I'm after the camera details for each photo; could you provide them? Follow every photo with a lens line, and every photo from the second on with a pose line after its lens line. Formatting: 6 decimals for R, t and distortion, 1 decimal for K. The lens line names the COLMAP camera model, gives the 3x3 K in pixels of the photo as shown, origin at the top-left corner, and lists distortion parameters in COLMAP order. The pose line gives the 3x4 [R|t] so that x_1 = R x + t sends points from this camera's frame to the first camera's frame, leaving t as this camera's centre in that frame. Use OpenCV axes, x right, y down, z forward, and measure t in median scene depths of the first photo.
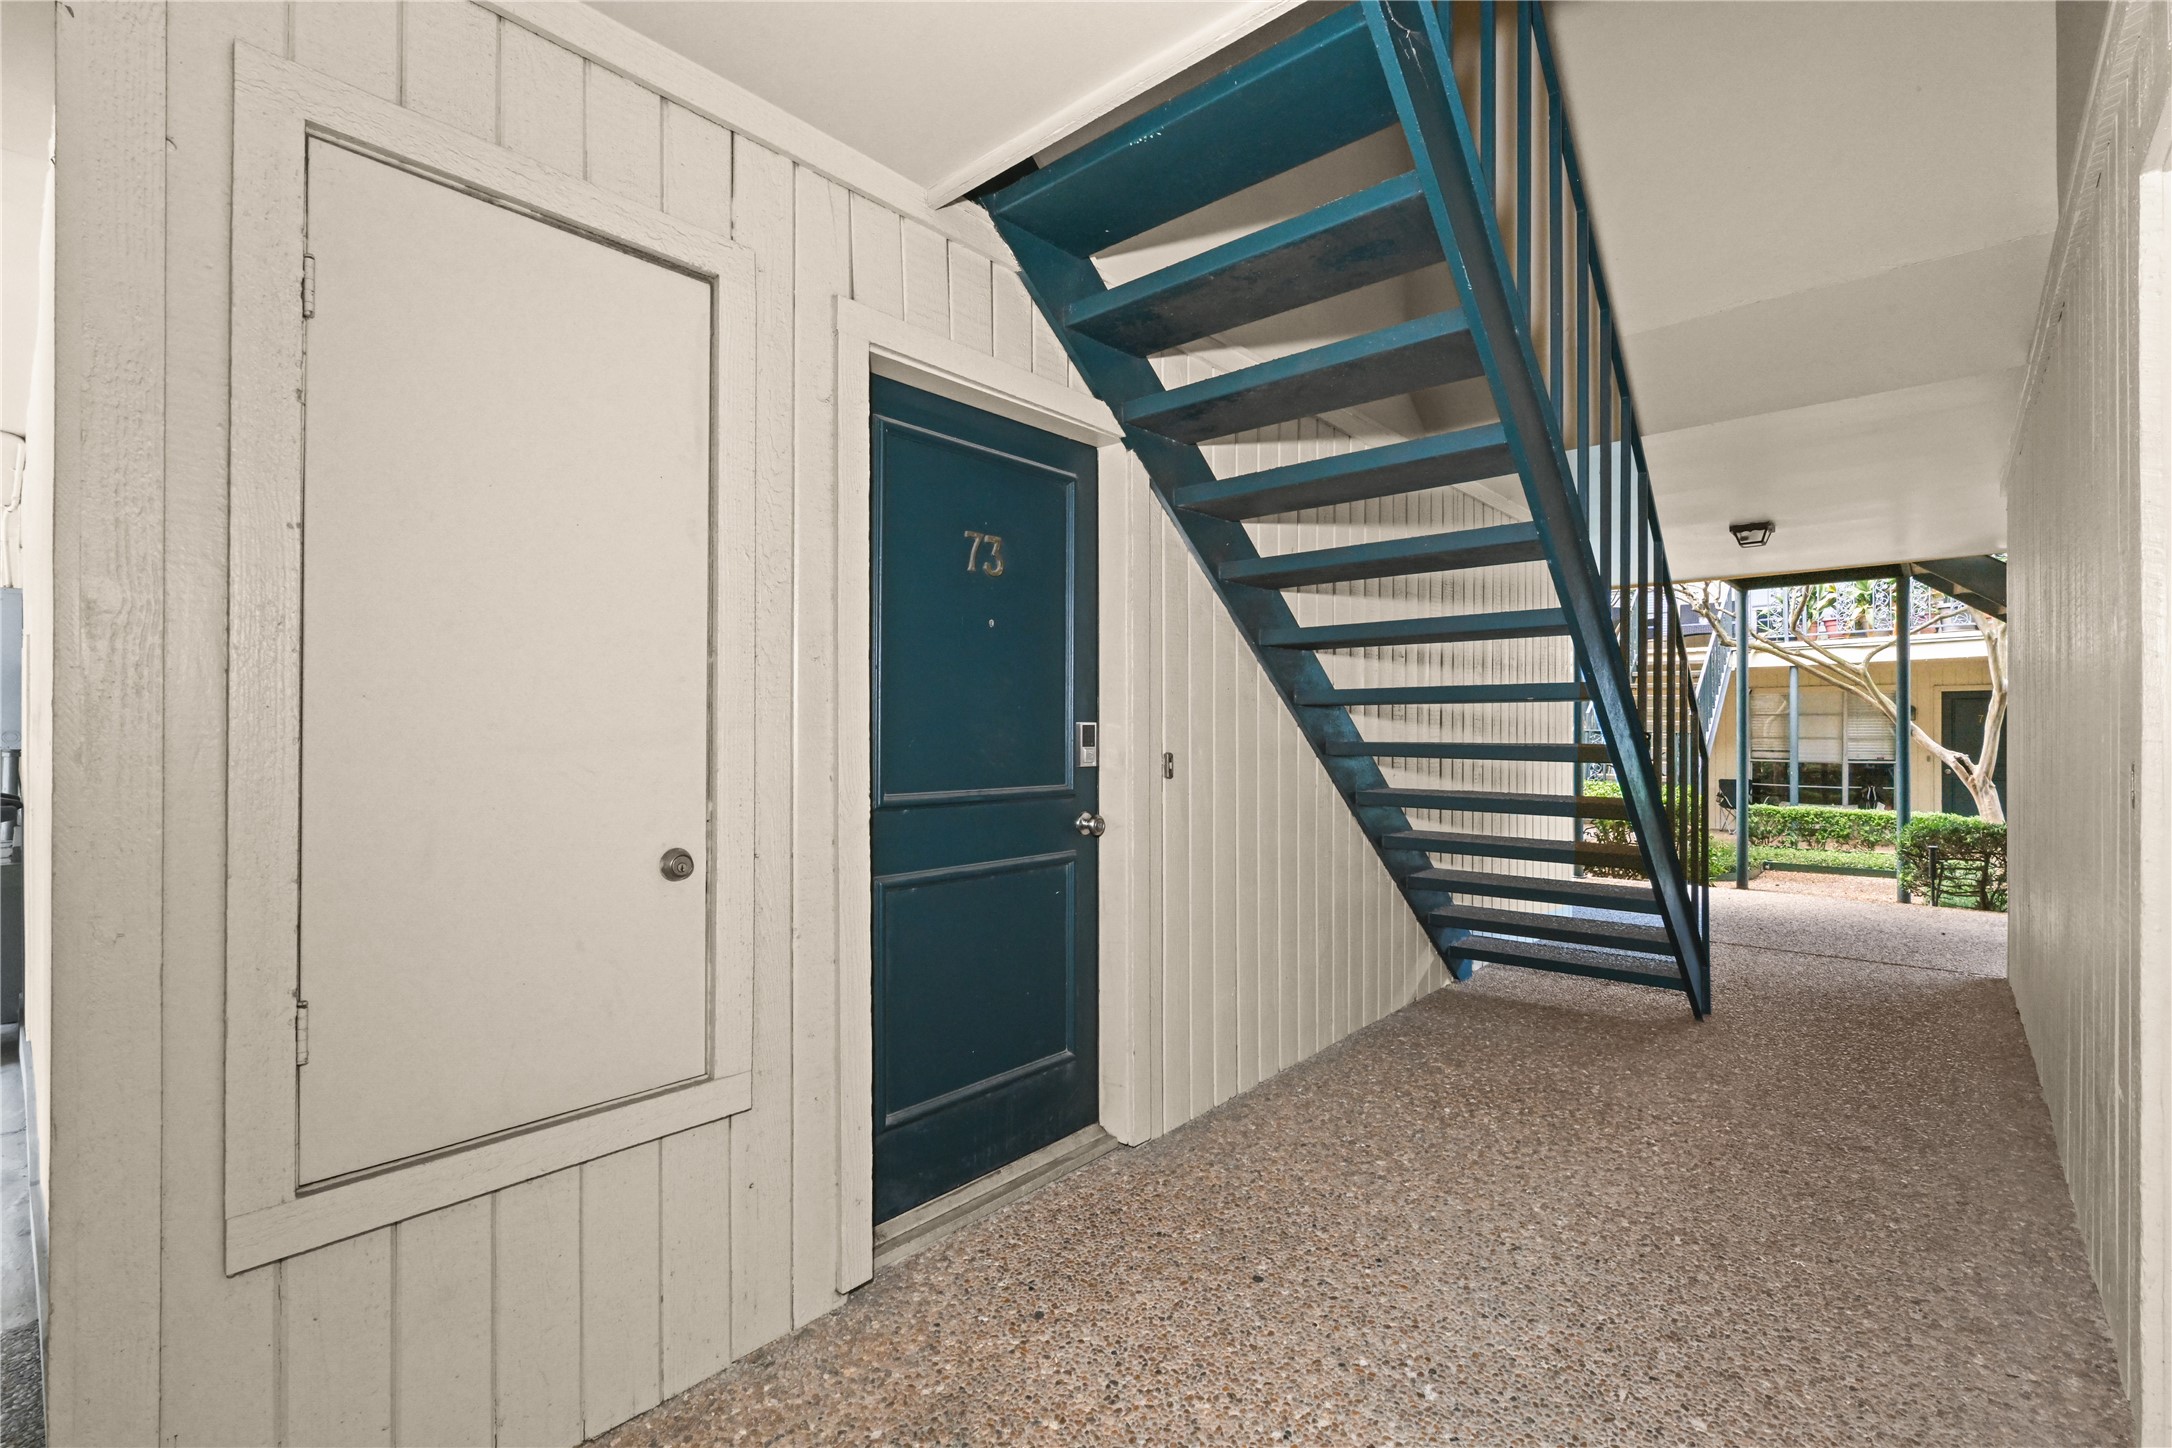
lens RADIAL K [[967.3, 0, 1082.2], [0, 967.3, 729.7], [0, 0, 1]] dist [0.000178, -0.000159]
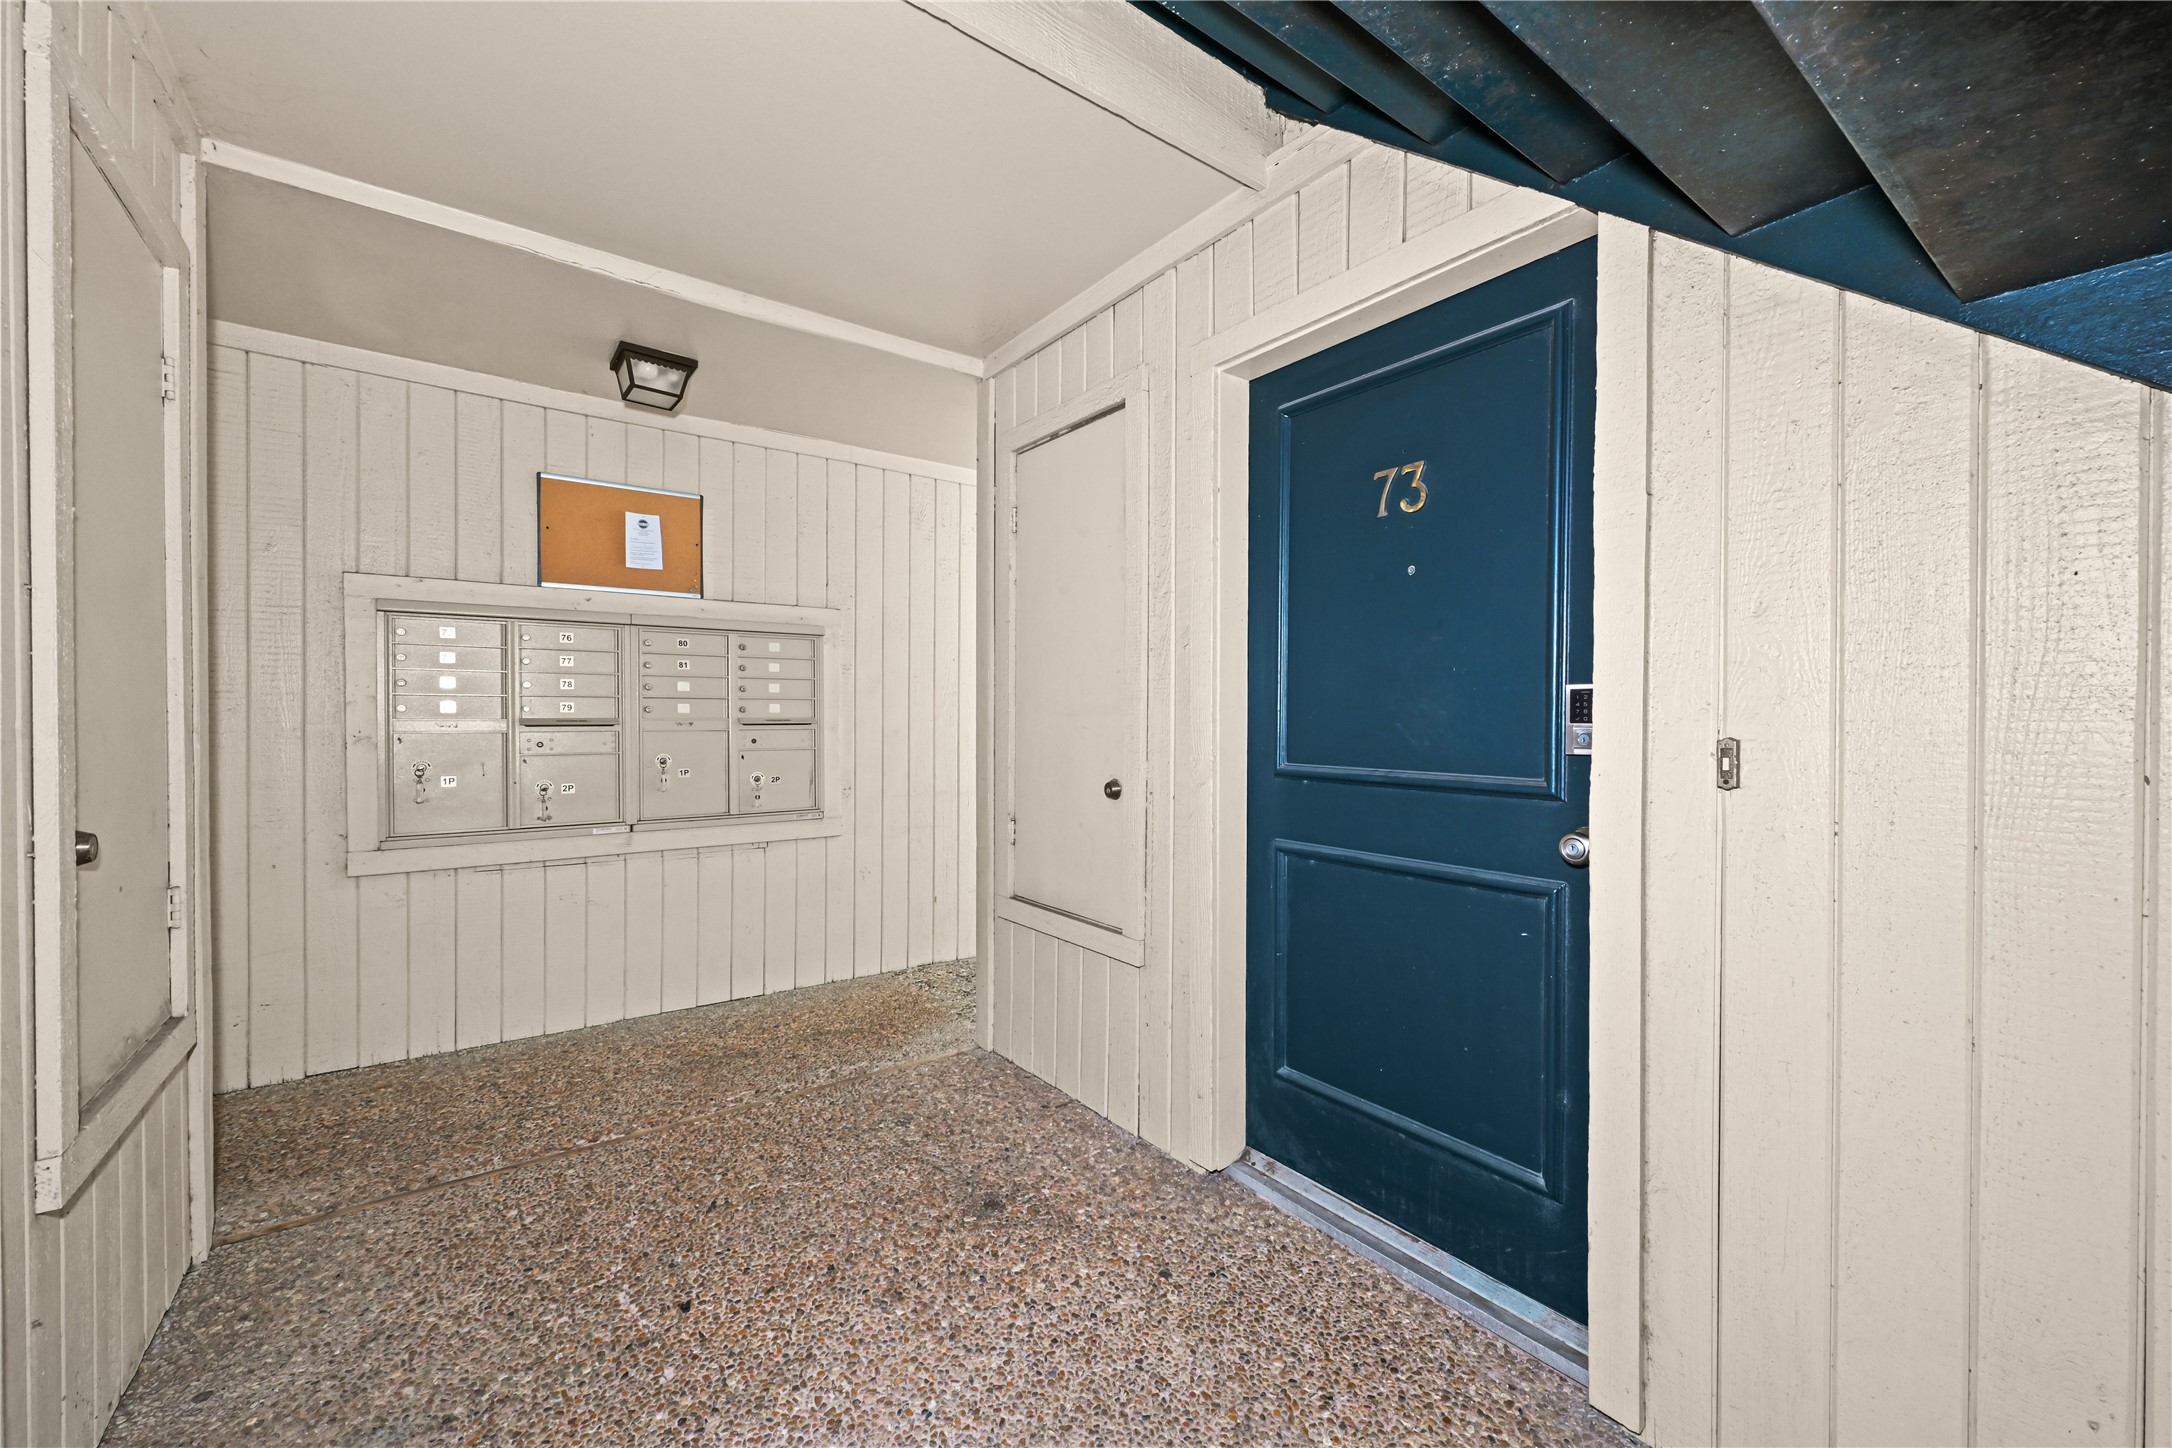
lens RADIAL K [[859.8, 0, 1105.1], [0, 859.8, 727.5], [0, 0, 1]] dist [0.003363, -0.000339]
pose [[-0.193754, 0.012923, -0.980965, 0.738475], [0.000146, 0.999914, 0.013144, 0.015579], [0.981050, 0.002404, -0.193739, 0.967911]]
